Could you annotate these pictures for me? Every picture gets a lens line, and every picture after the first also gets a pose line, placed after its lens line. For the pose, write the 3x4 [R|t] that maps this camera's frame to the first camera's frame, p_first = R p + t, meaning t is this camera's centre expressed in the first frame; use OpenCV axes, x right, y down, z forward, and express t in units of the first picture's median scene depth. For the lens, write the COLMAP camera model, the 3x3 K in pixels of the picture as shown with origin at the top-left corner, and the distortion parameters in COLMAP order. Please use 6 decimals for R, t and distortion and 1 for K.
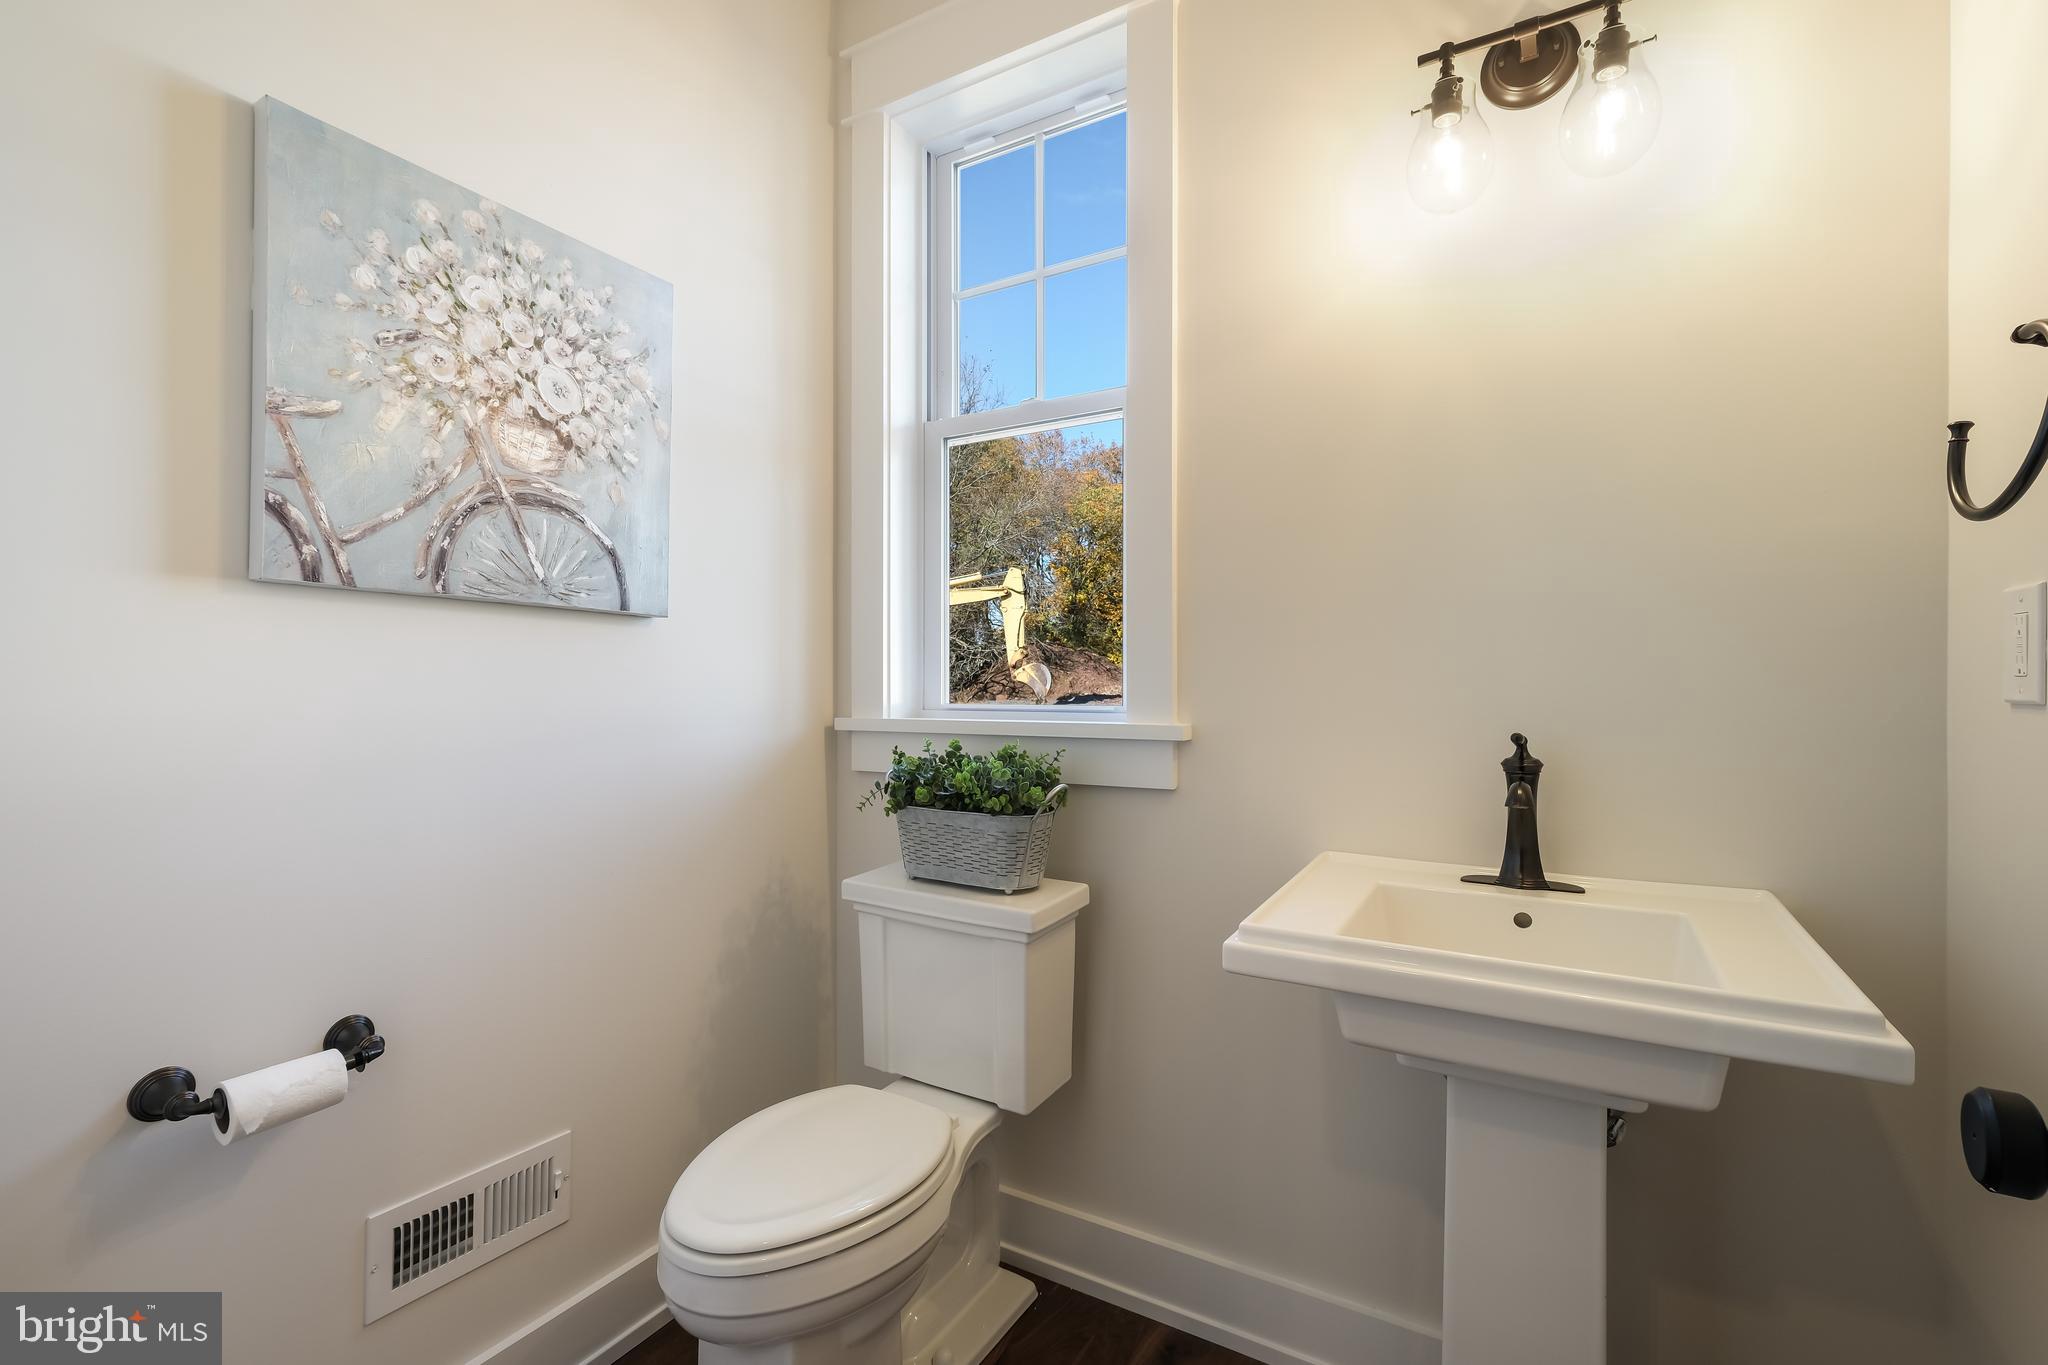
lens RADIAL K [[900.0, 0, 1025.1], [0, 900.0, 682.0], [0, 0, 1]] dist [-0.002572, 0.001039]
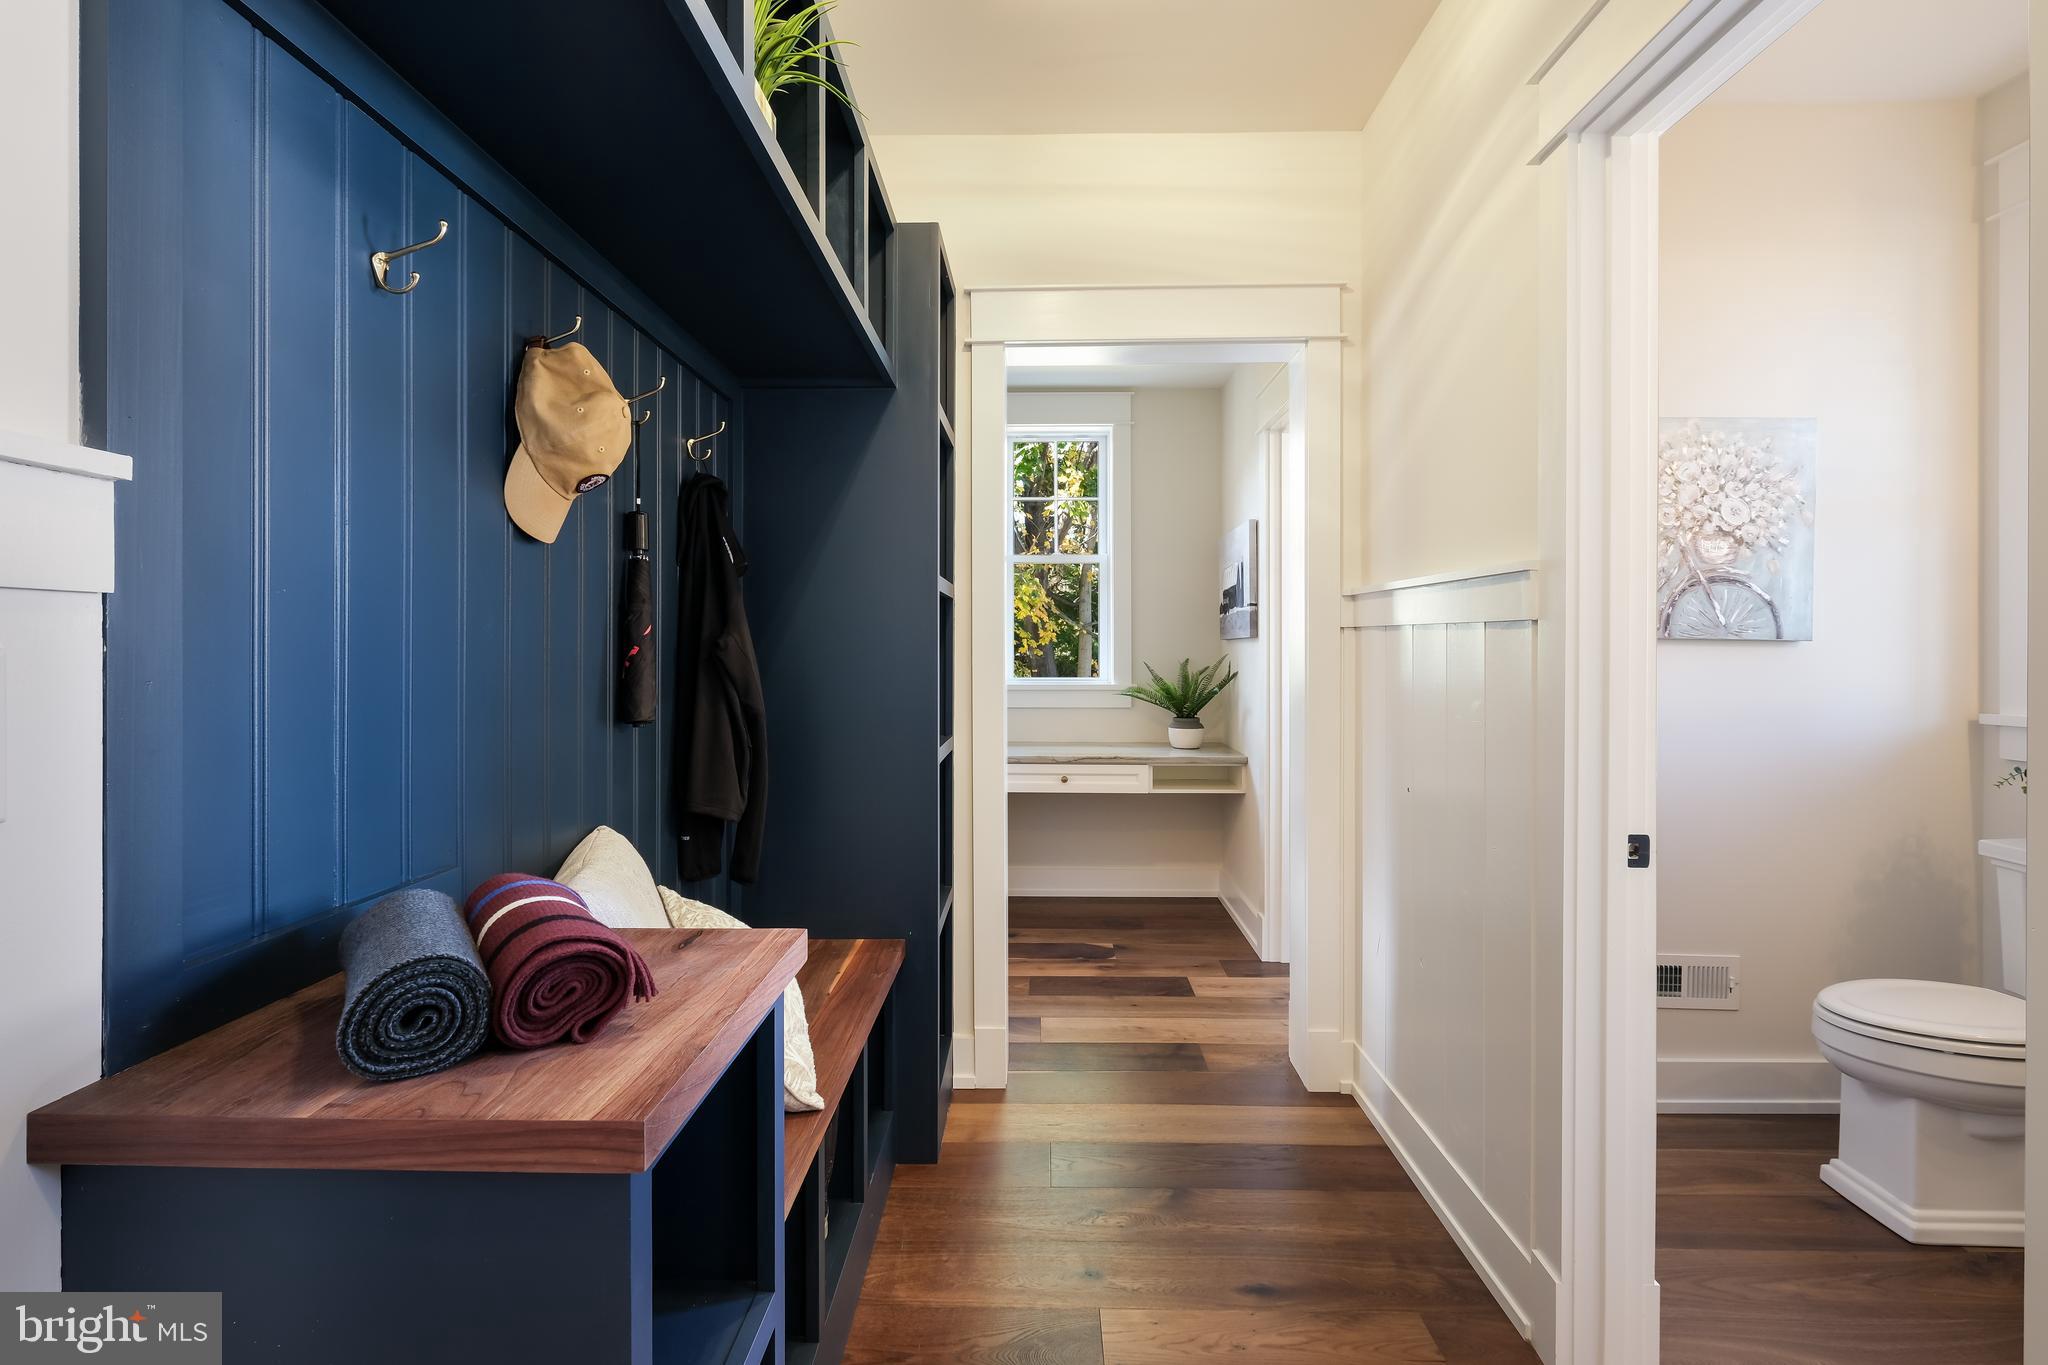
lens RADIAL K [[900.0, 0, 1026.9], [0, 900.0, 654.3], [0, 0, 1]] dist [-0.002572, 0.001039]
pose [[0.478648, 0.000811, -0.878006, 0.329775], [0.001114, 0.999998, 0.001531, -0.060752], [0.878006, -0.001711, 0.478646, -0.981643]]
